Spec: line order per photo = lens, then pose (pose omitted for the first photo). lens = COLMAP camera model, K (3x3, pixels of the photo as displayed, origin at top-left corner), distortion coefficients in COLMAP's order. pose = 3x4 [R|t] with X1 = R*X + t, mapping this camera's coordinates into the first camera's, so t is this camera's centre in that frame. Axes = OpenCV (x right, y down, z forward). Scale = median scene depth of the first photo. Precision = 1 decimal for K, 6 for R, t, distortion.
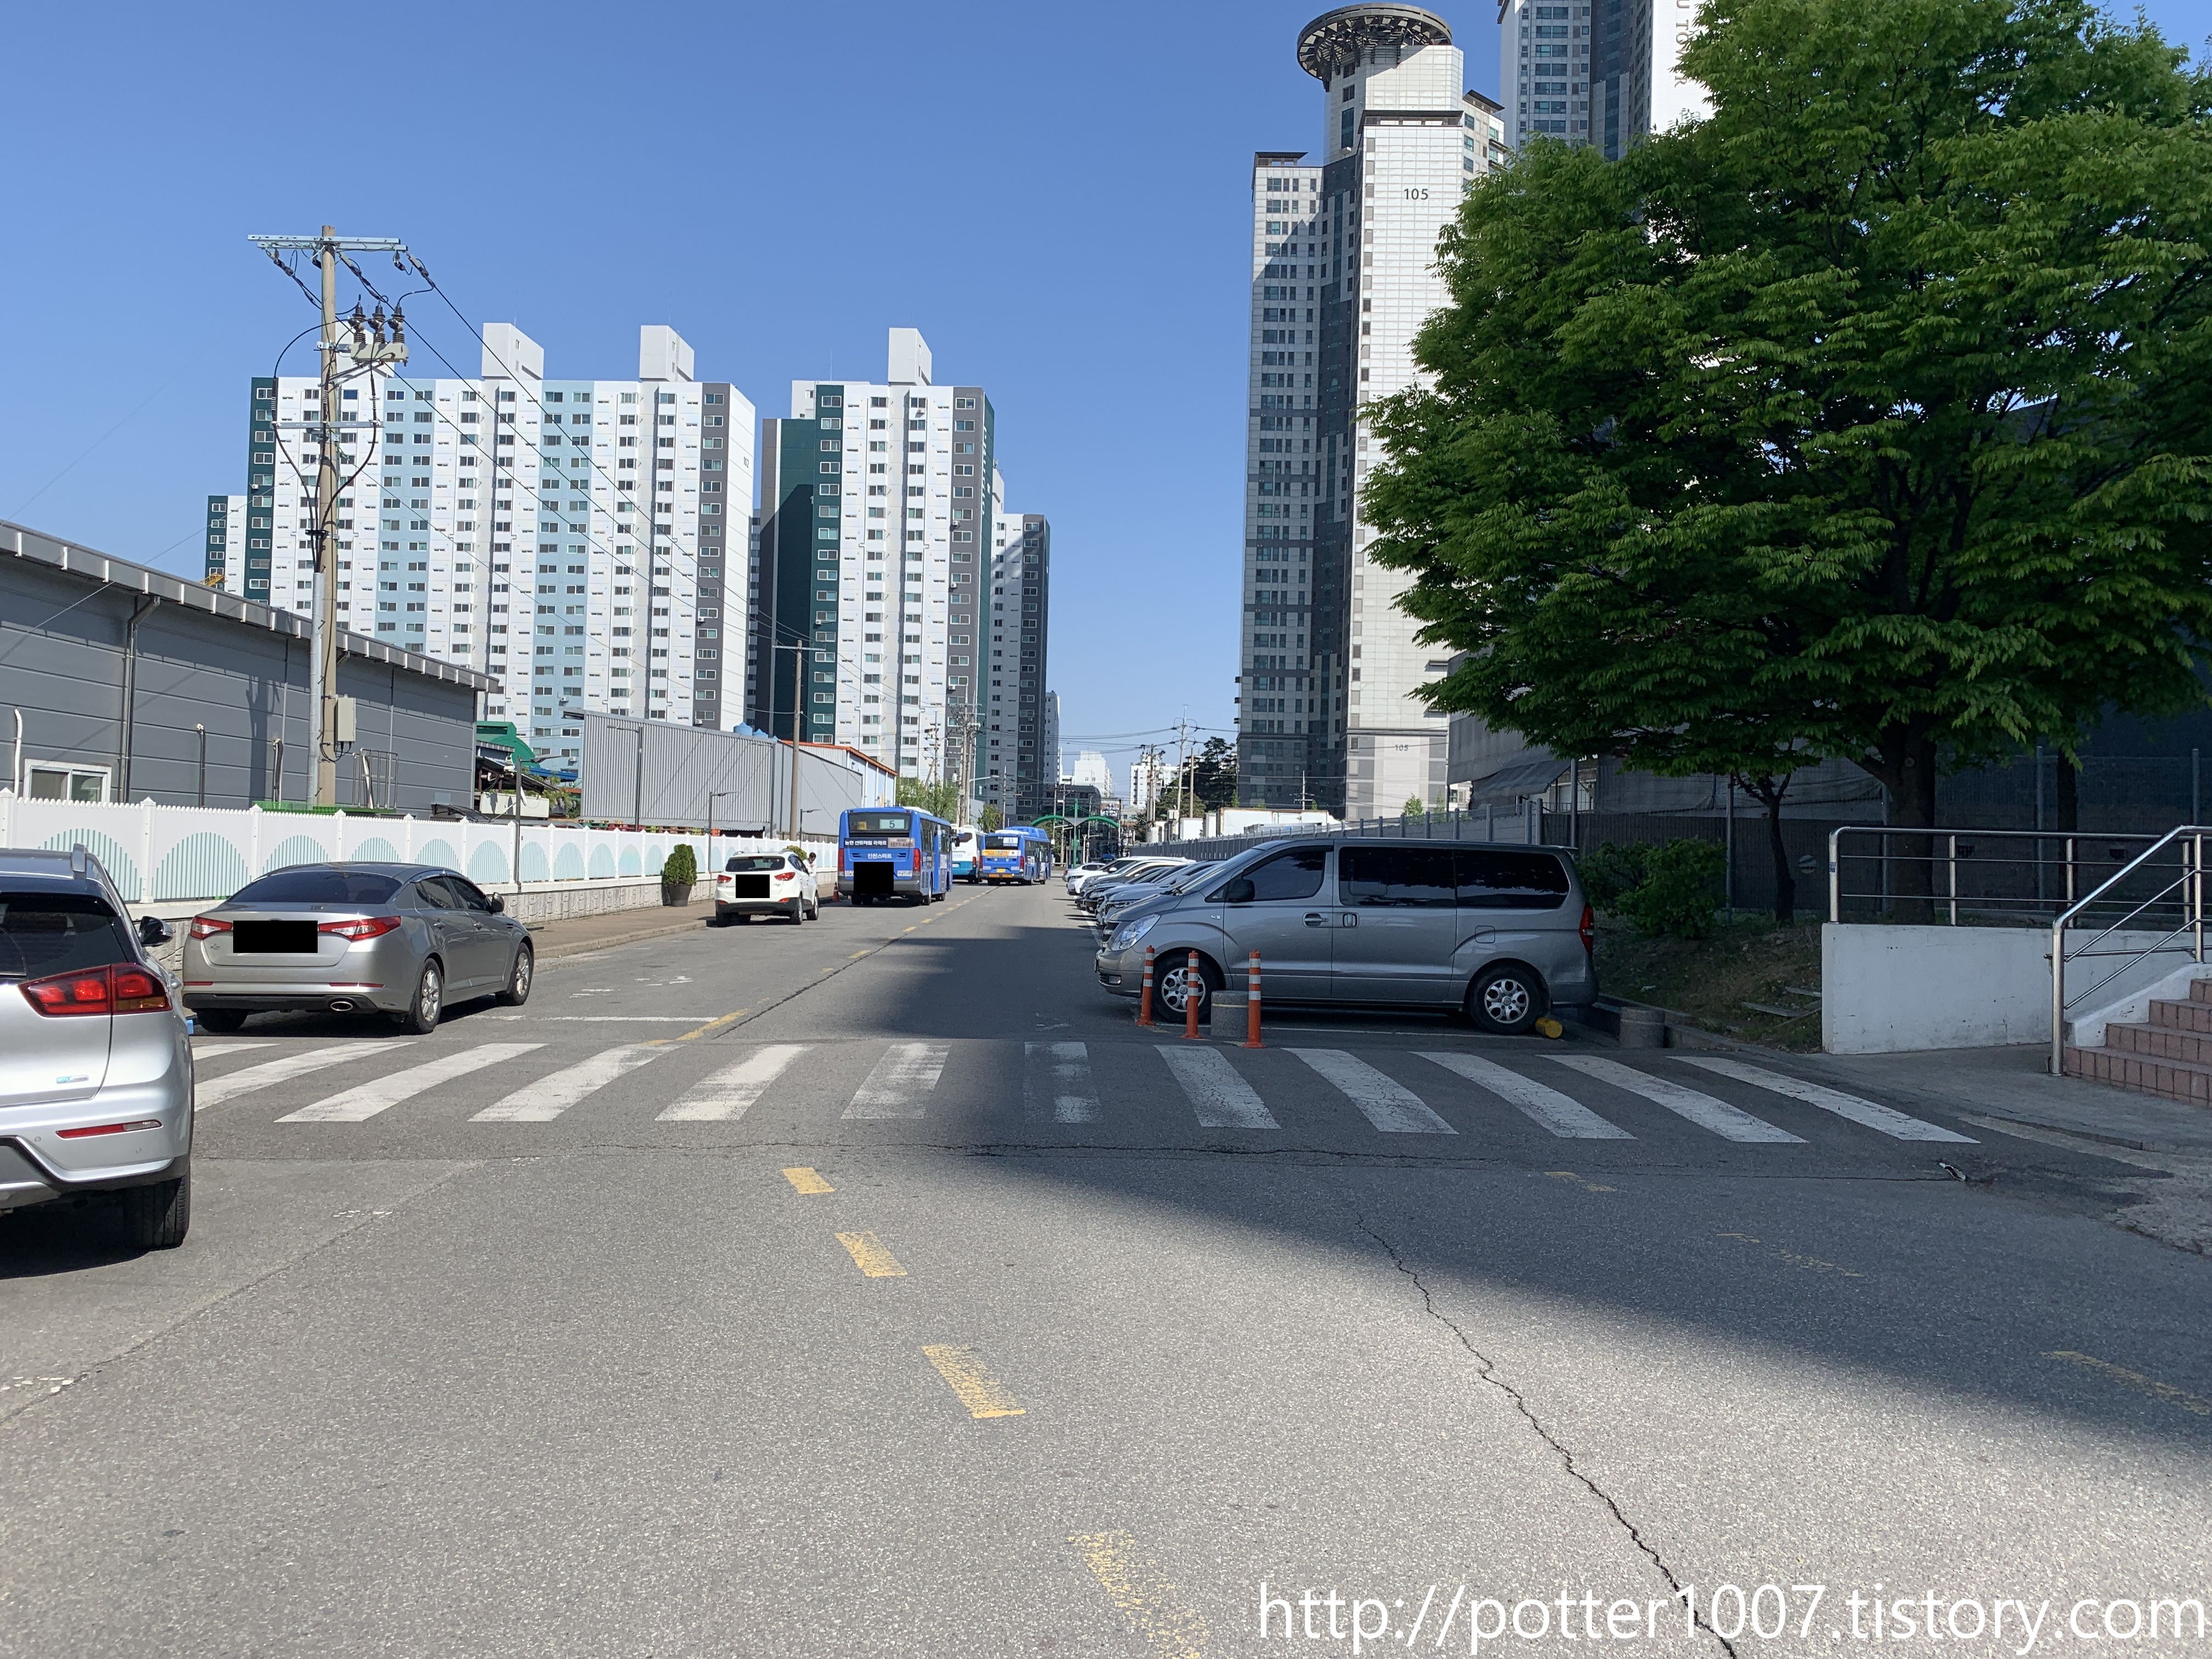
lens RADIAL K [[1682.9, 0, 1110.4], [0, 1682.9, 820.1], [0, 0, 1]] dist [0.063526, -0.039867]
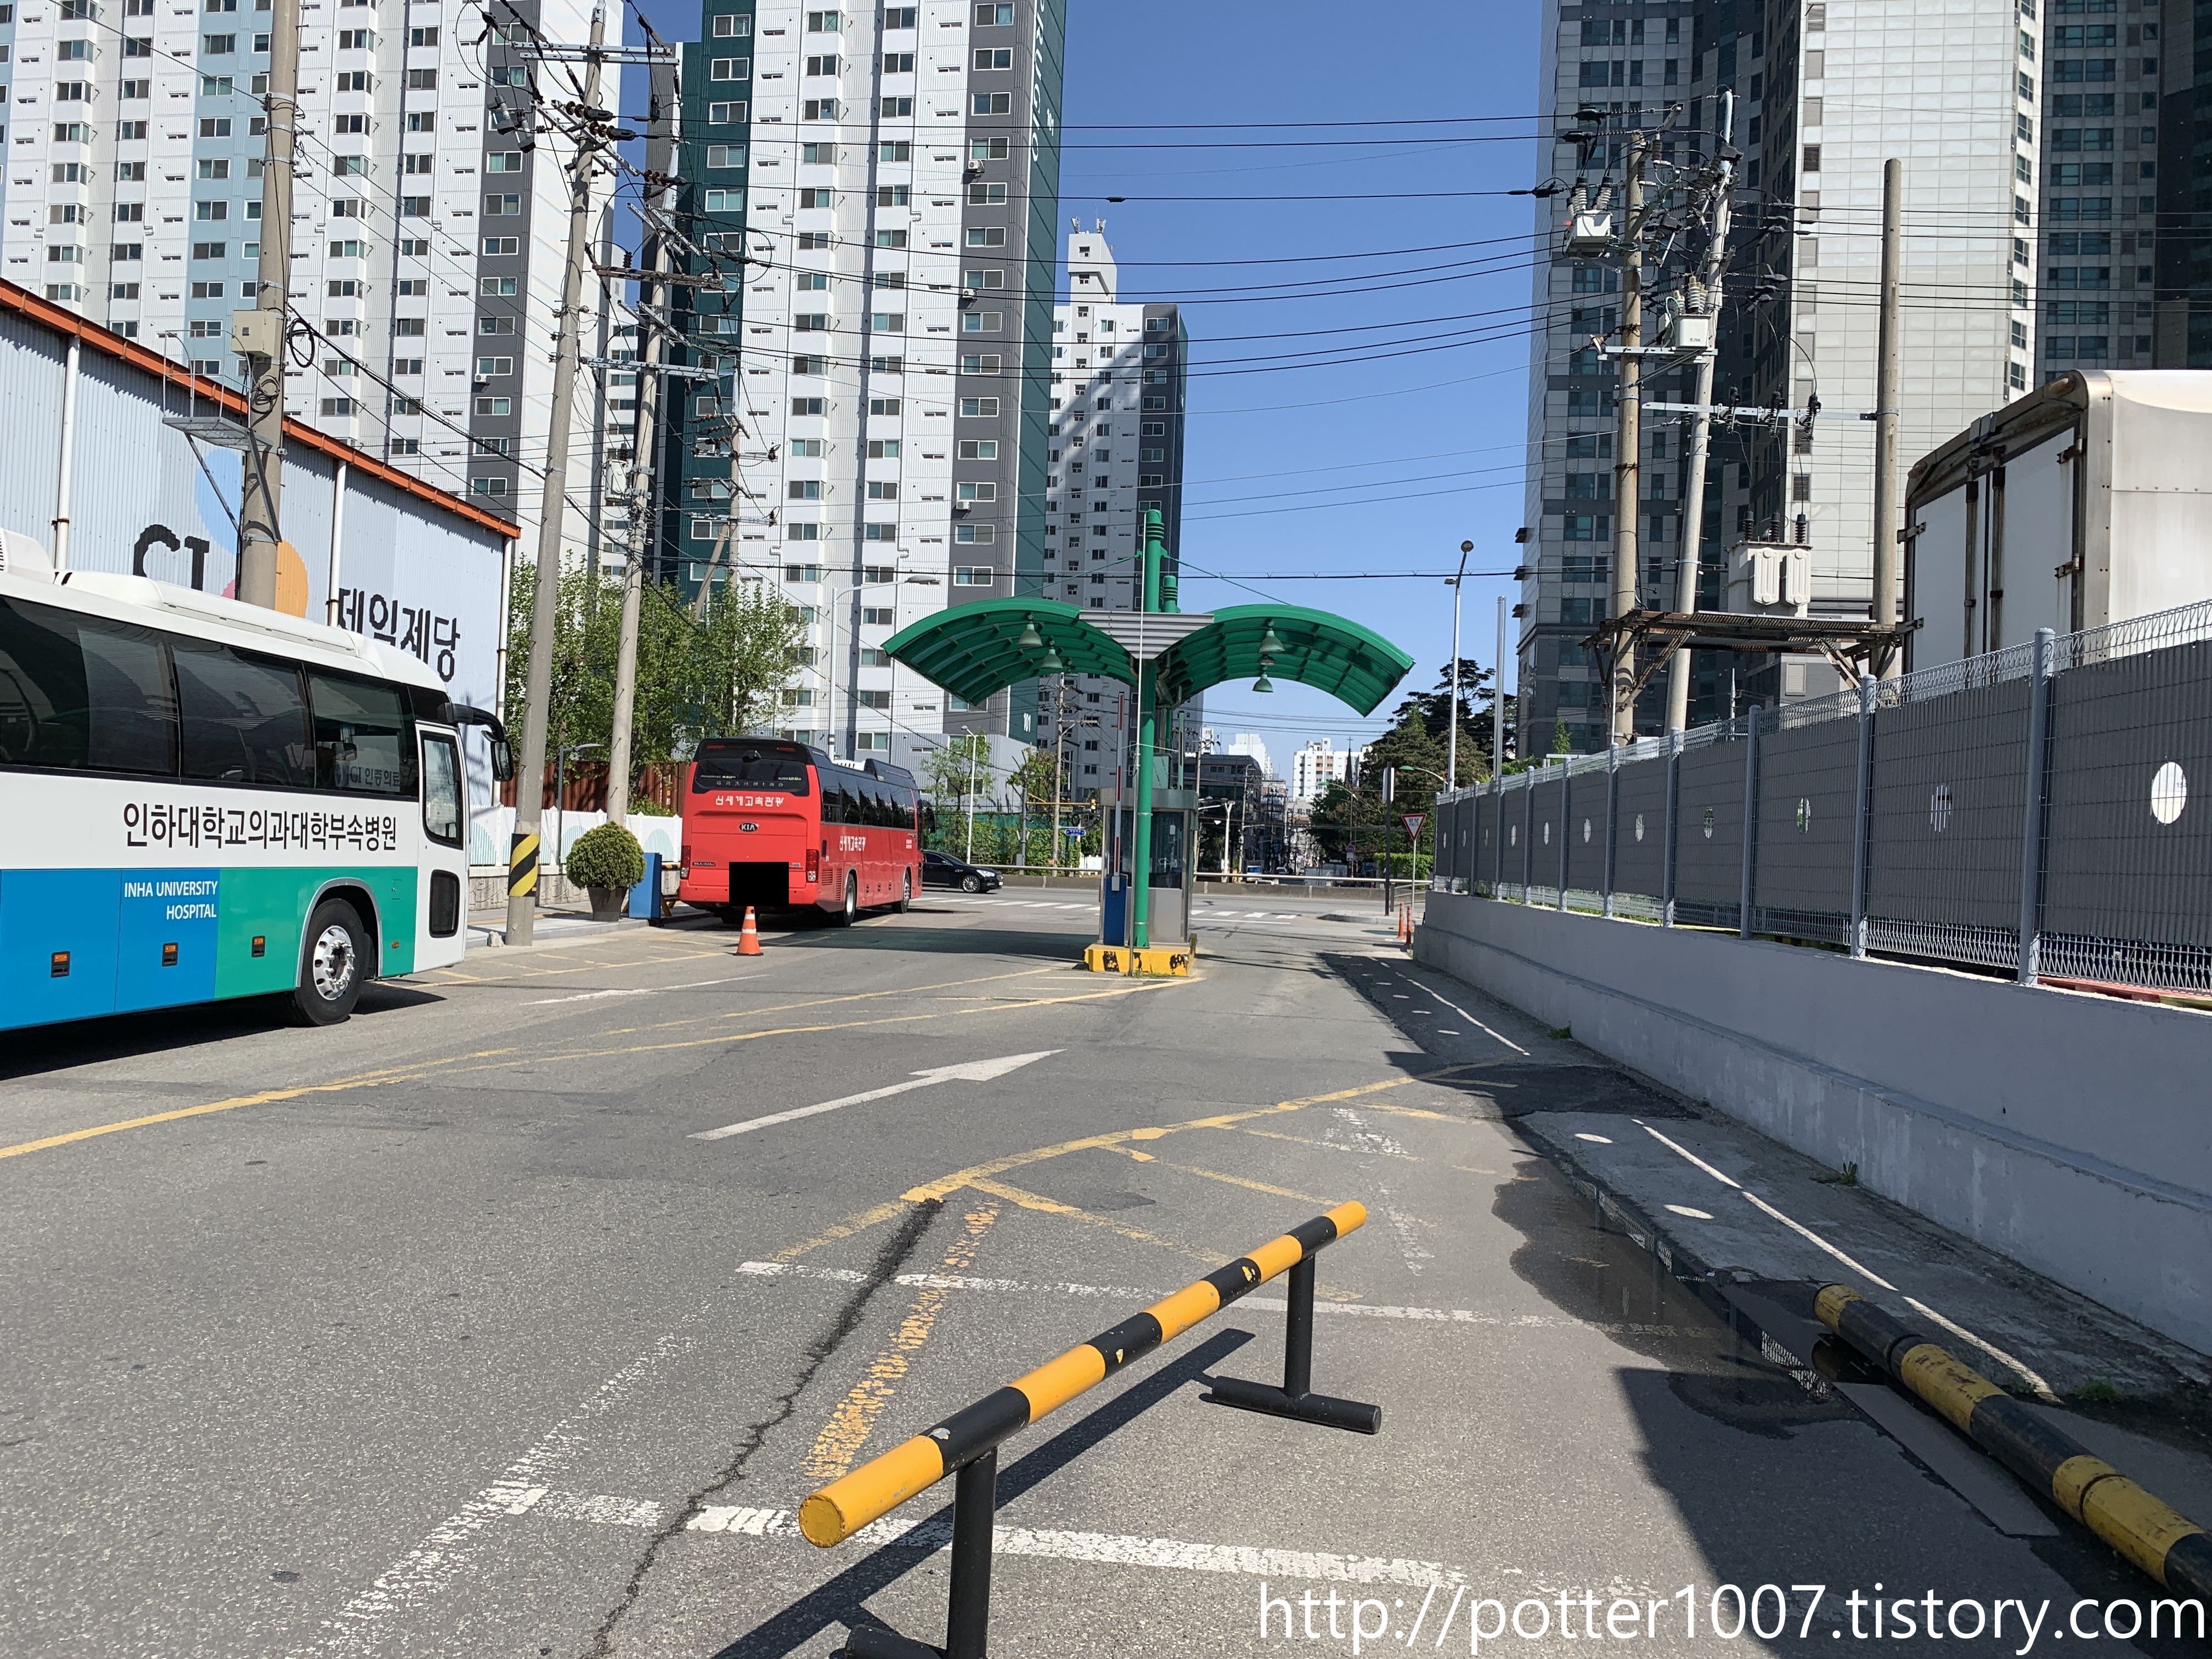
lens RADIAL K [[1682.9, 0, 1118.2], [0, 1682.9, 807.3], [0, 0, 1]] dist [0.063526, -0.039867]
pose [[0.996008, 0.010757, -0.088609, -0.005046], [-0.011544, 0.999898, -0.008374, 0.011763], [0.088510, 0.009363, 0.996031, 0.502914]]
